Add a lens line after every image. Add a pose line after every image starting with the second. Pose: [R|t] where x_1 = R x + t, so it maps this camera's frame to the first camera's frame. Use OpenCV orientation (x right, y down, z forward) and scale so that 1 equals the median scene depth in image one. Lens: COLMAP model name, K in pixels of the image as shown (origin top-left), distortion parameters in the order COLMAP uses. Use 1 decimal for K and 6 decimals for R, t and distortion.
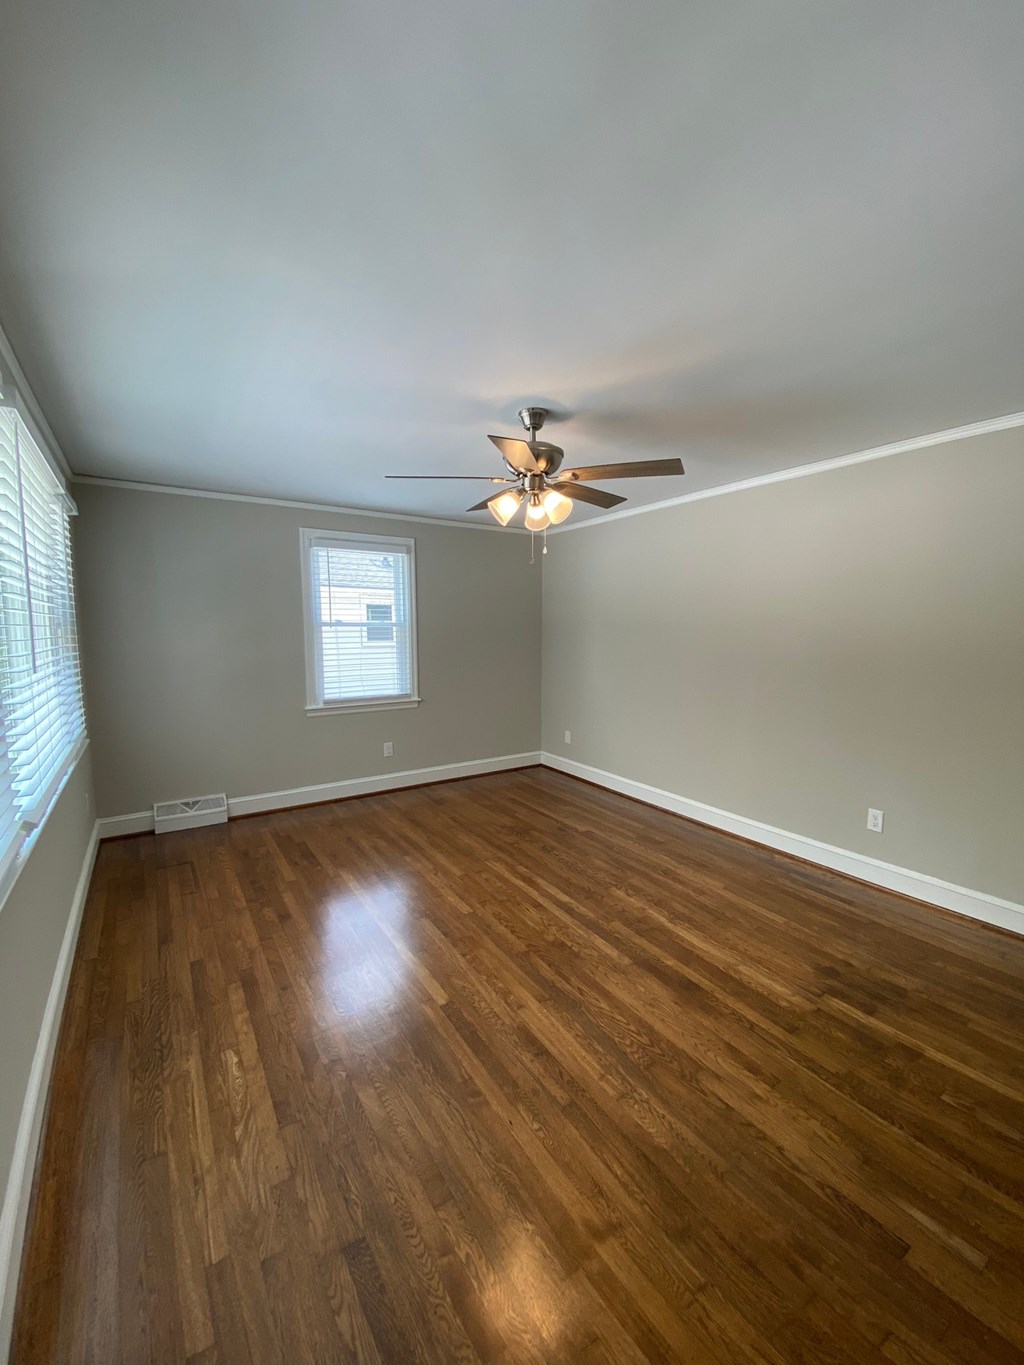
lens RADIAL K [[557.0, 0, 507.9], [0, 557.0, 681.9], [0, 0, 1]] dist [-0.014942, -0.002800]
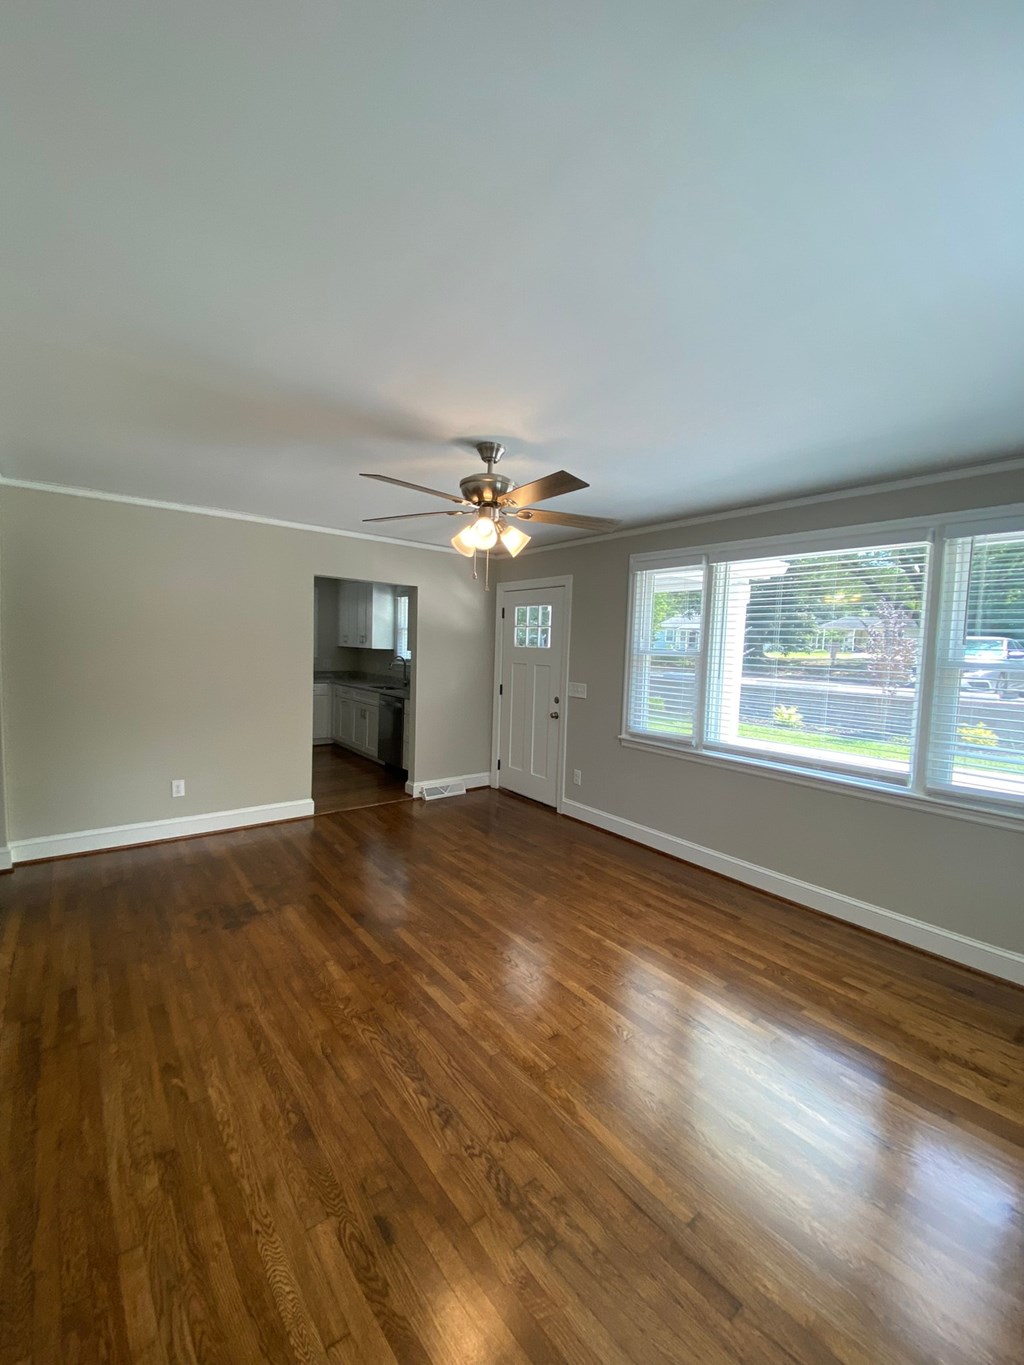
lens RADIAL K [[557.0, 0, 510.4], [0, 557.0, 683.6], [0, 0, 1]] dist [-0.014942, -0.002800]
pose [[-0.995369, -0.025301, -0.092739, 0.083186], [-0.040796, 0.984734, 0.169215, -0.197786], [0.087042, 0.172215, -0.981206, 1.837803]]
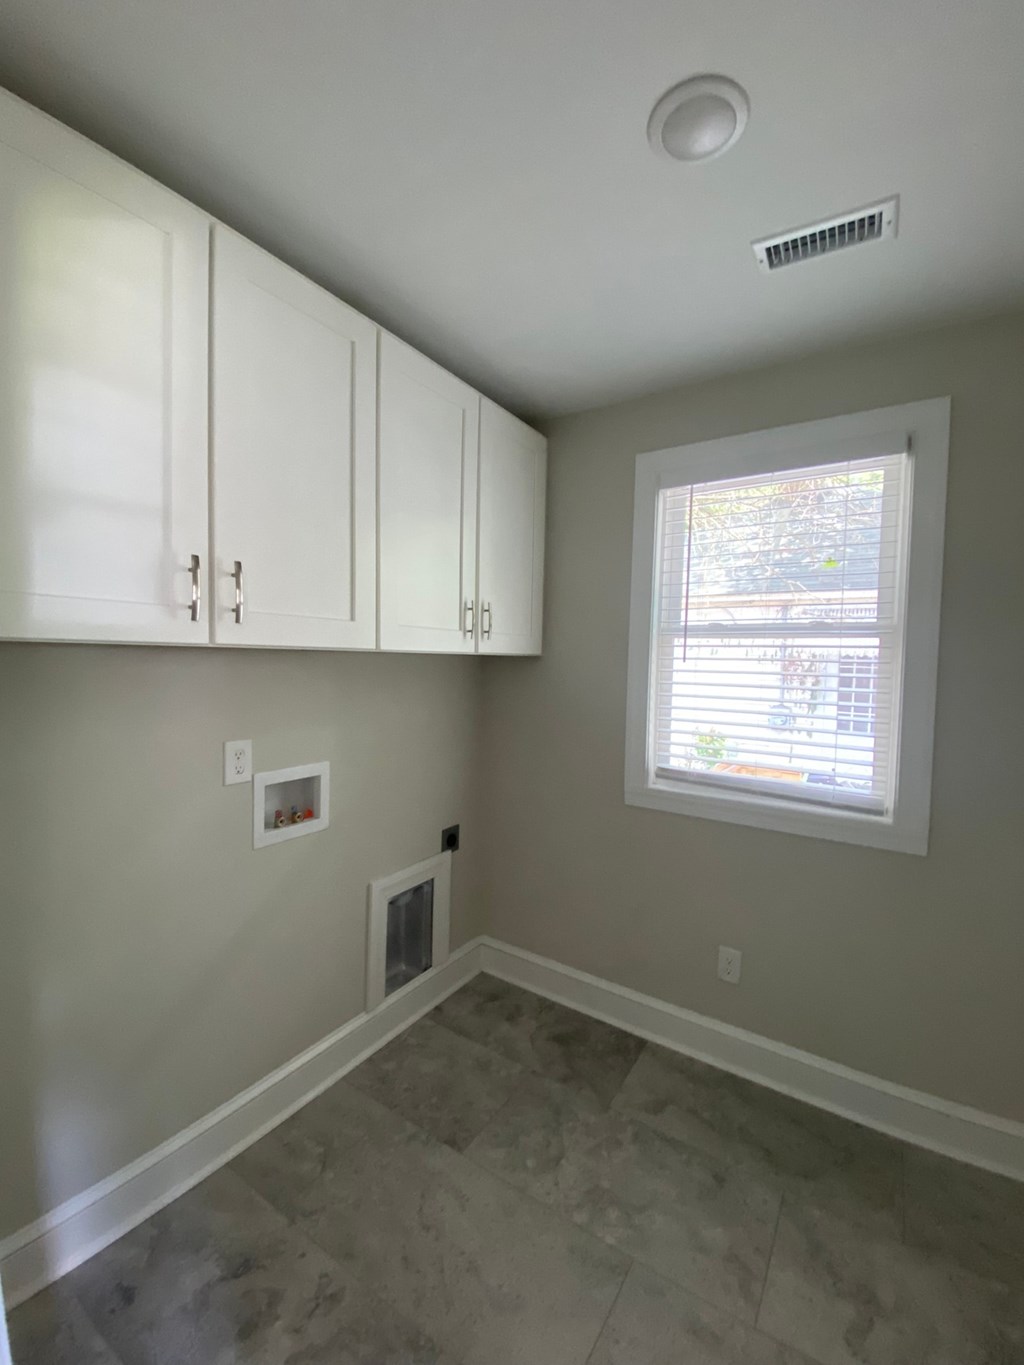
lens RADIAL K [[557.0, 0, 511.2], [0, 557.0, 684.4], [0, 0, 1]] dist [-0.014942, -0.002800]
pose [[0.381574, 0.053749, -0.922774, 0.086619], [-0.111332, 0.993713, 0.011844, -0.048154], [0.917609, 0.098215, 0.385159, 0.681617]]
